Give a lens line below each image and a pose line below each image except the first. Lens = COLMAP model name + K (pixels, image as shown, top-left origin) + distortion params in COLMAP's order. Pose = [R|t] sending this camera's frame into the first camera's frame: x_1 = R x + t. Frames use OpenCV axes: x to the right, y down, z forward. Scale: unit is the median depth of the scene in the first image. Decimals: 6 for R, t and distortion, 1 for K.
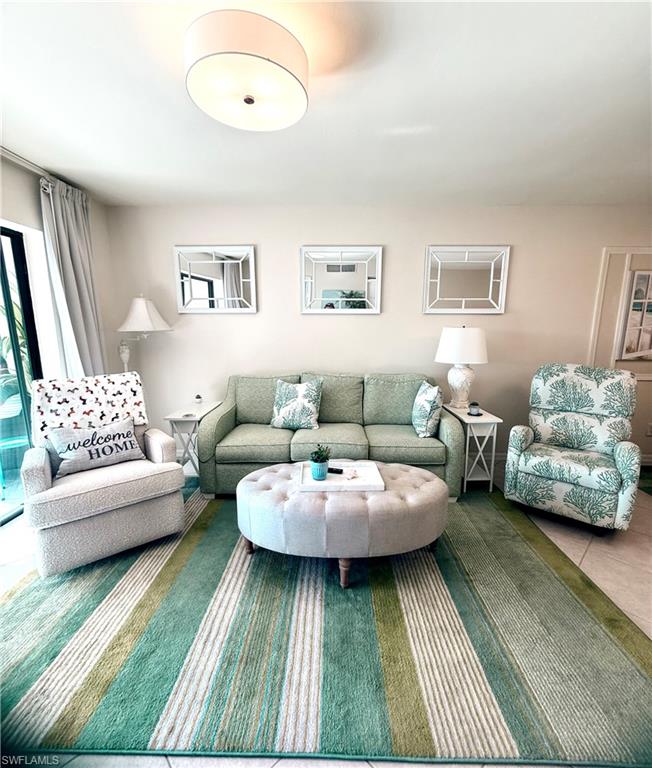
lens RADIAL K [[348.8, 0, 326.8], [0, 348.8, 386.4], [0, 0, 1]] dist [-0.001189, -0.000886]
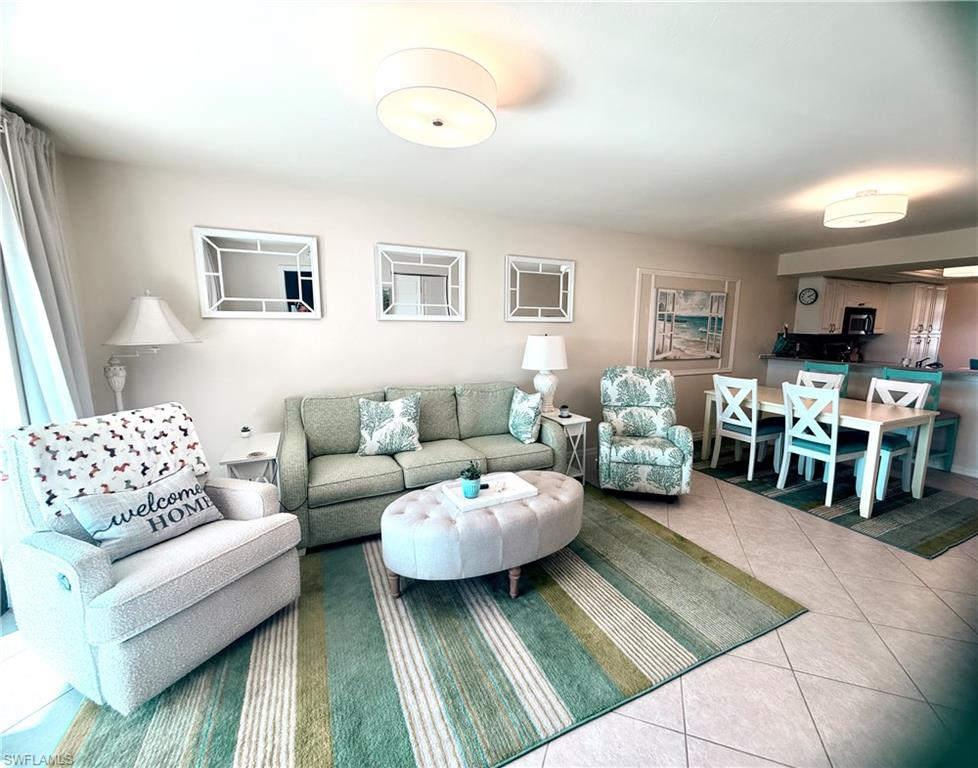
lens RADIAL K [[409.8, 0, 513.8], [0, 409.8, 381.9], [0, 0, 1]] dist [-0.001706, 0.000274]
pose [[0.888187, -0.059128, 0.455662, -0.326078], [0.073587, 0.997190, -0.014040, -0.022683], [-0.453552, 0.046001, 0.890042, -0.064116]]
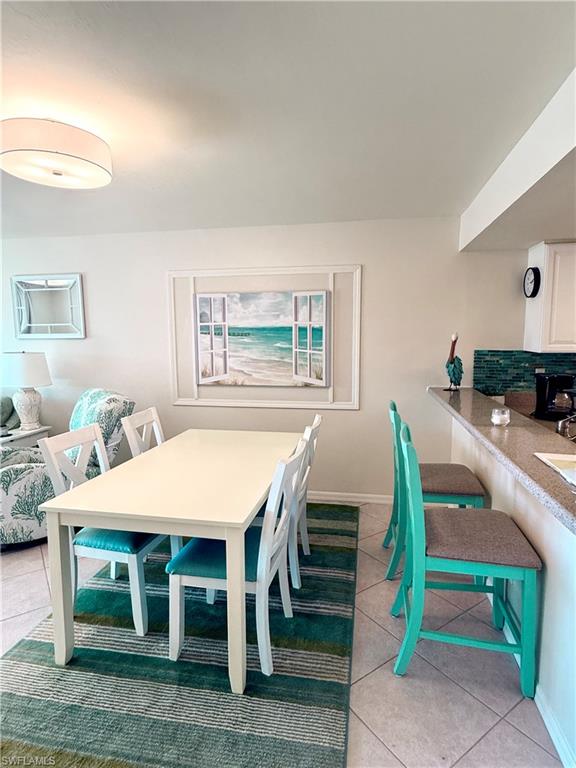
lens RADIAL K [[419.1, 0, 289.7], [0, 419.1, 385.6], [0, 0, 1]] dist [0.003181, 0.000197]
pose [[0.985748, 0.009441, -0.167963, 1.708117], [-0.020498, 0.997725, -0.064219, -0.006376], [0.166975, 0.066746, 0.983699, -0.123410]]
